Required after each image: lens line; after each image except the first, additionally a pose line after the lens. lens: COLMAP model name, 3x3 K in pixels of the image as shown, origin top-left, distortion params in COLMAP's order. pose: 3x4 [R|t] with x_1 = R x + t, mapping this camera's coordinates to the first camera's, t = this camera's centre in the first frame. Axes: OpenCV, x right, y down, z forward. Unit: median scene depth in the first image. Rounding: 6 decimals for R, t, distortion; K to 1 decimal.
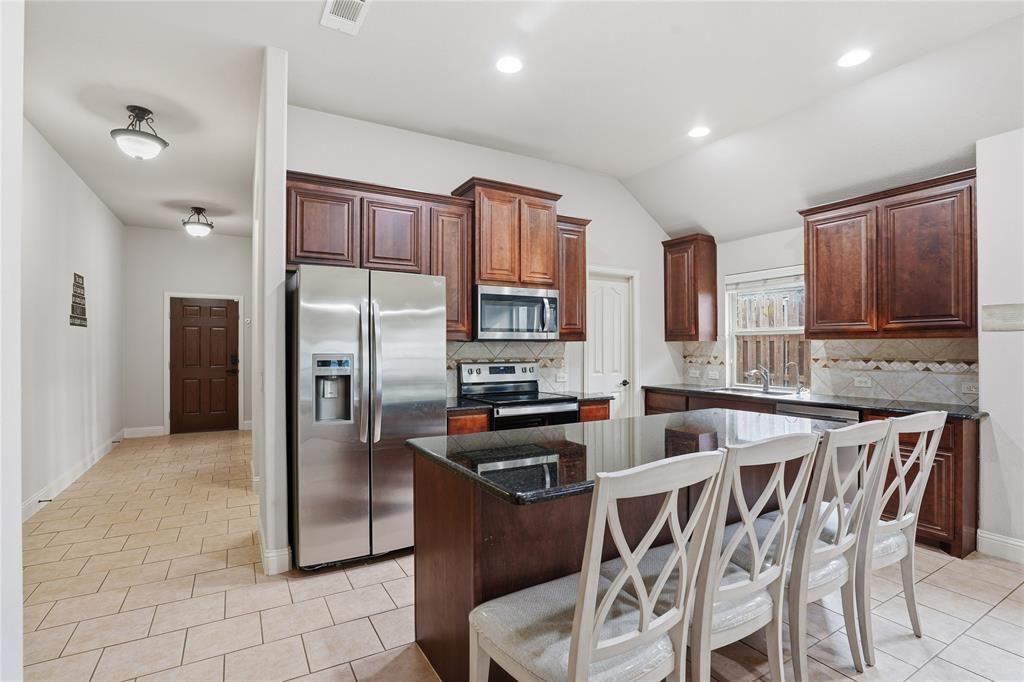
lens RADIAL K [[482.0, 0, 509.0], [0, 482.0, 346.3], [0, 0, 1]] dist [-0.056974, 0.025221]
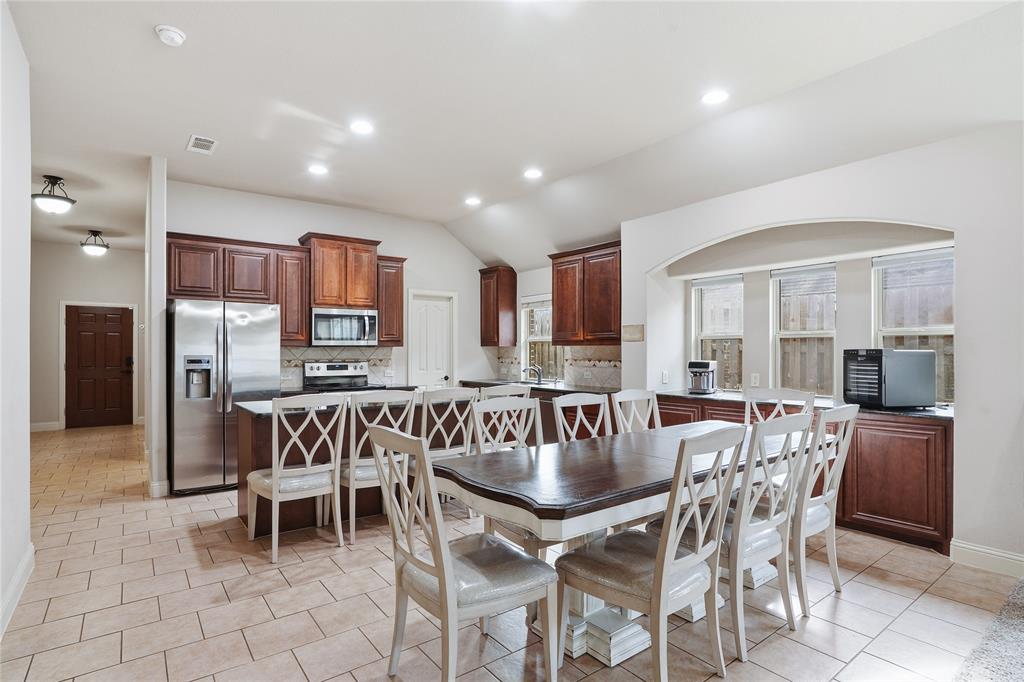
lens RADIAL K [[514.8, 0, 509.4], [0, 514.8, 349.2], [0, 0, 1]] dist [-0.057568, 0.031463]
pose [[0.992292, 0.000722, 0.123920, 0.315753], [-0.000849, 0.999999, 0.000975, -0.005469], [-0.123919, -0.001072, 0.992292, -0.555559]]
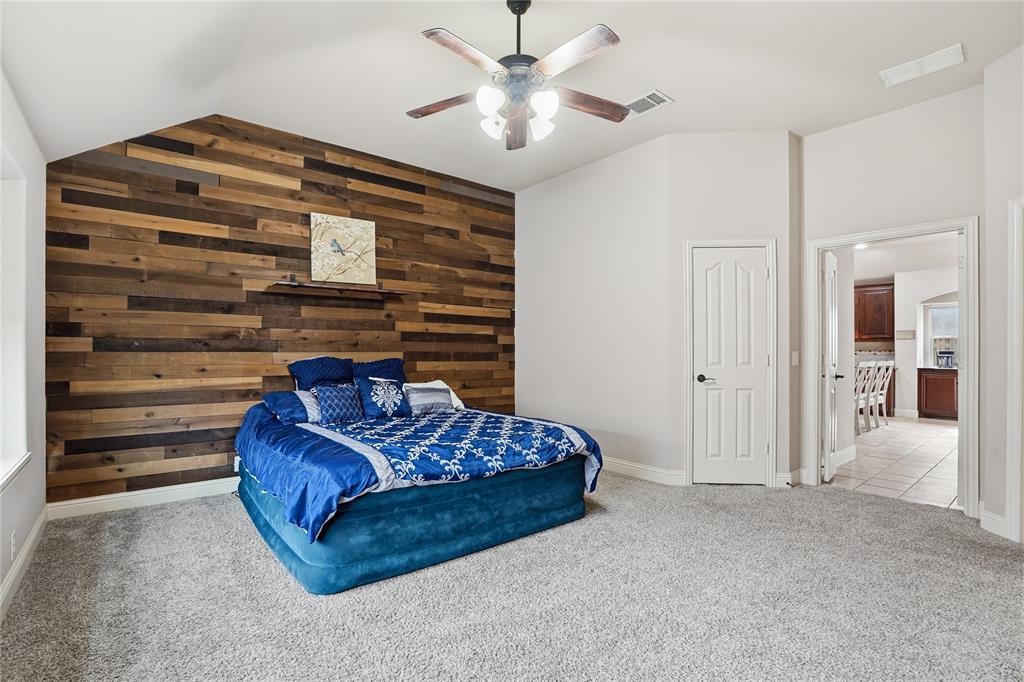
lens RADIAL K [[482.2, 0, 506.1], [0, 482.2, 349.6], [0, 0, 1]] dist [-0.058243, 0.022634]
pose [[0.987831, 0.002542, 0.155508, -1.401766], [-0.002534, 0.999997, -0.000249, 0.028543], [-0.155508, -0.000148, 0.987835, -1.145454]]
